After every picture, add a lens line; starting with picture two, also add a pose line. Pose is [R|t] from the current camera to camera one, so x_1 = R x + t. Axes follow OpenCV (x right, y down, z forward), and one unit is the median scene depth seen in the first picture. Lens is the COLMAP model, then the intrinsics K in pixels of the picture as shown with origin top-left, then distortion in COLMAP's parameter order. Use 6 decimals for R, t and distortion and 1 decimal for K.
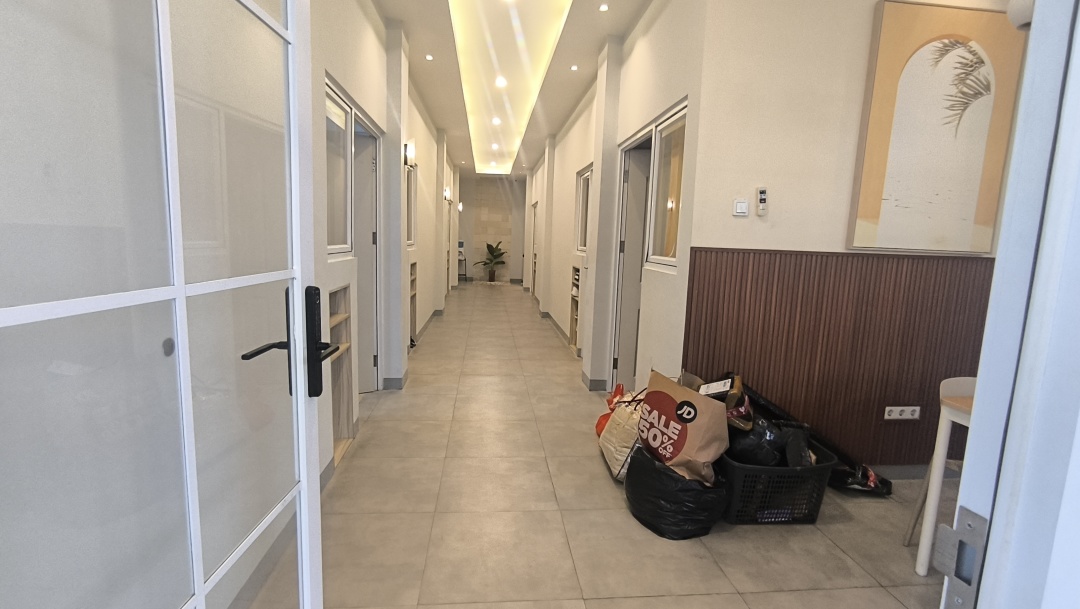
lens RADIAL K [[505.8, 0, 536.7], [0, 505.8, 303.8], [0, 0, 1]] dist [-0.008864, -0.000583]
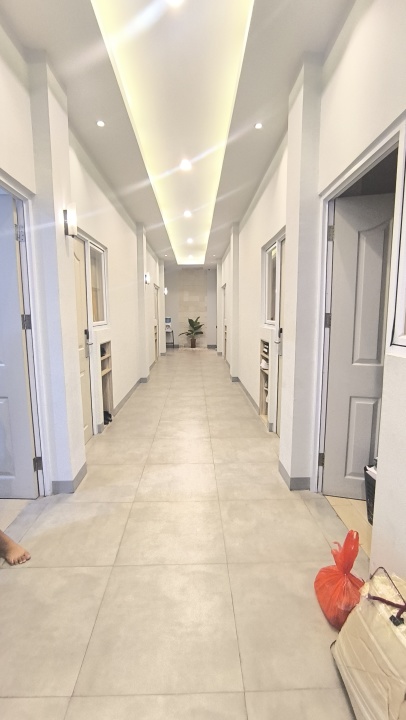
lens RADIAL K [[337.2, 0, 201.4], [0, 337.2, 353.8], [0, 0, 1]] dist [-0.008864, -0.000583]
pose [[0.996216, -0.031161, -0.081132, 0.008651], [0.030398, 0.999482, -0.010612, -0.058847], [0.081421, 0.008106, 0.996647, 0.441408]]
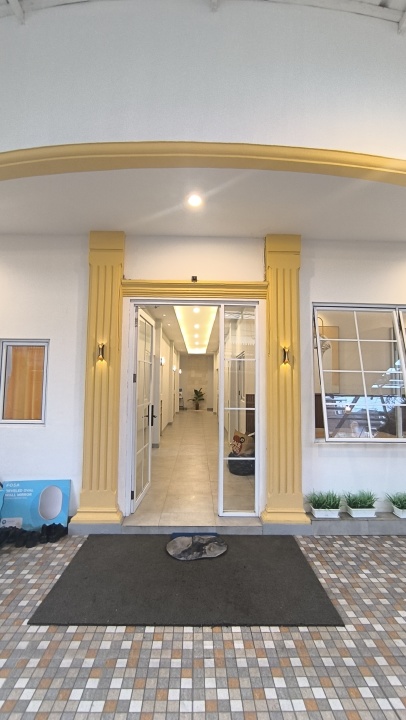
lens RADIAL K [[337.2, 0, 204.0], [0, 337.2, 359.2], [0, 0, 1]] dist [-0.008864, -0.000583]
pose [[0.996678, -0.030229, -0.075630, 0.117309], [0.014675, 0.980028, -0.198319, 0.065605], [0.080115, 0.196550, 0.977215, -0.803455]]
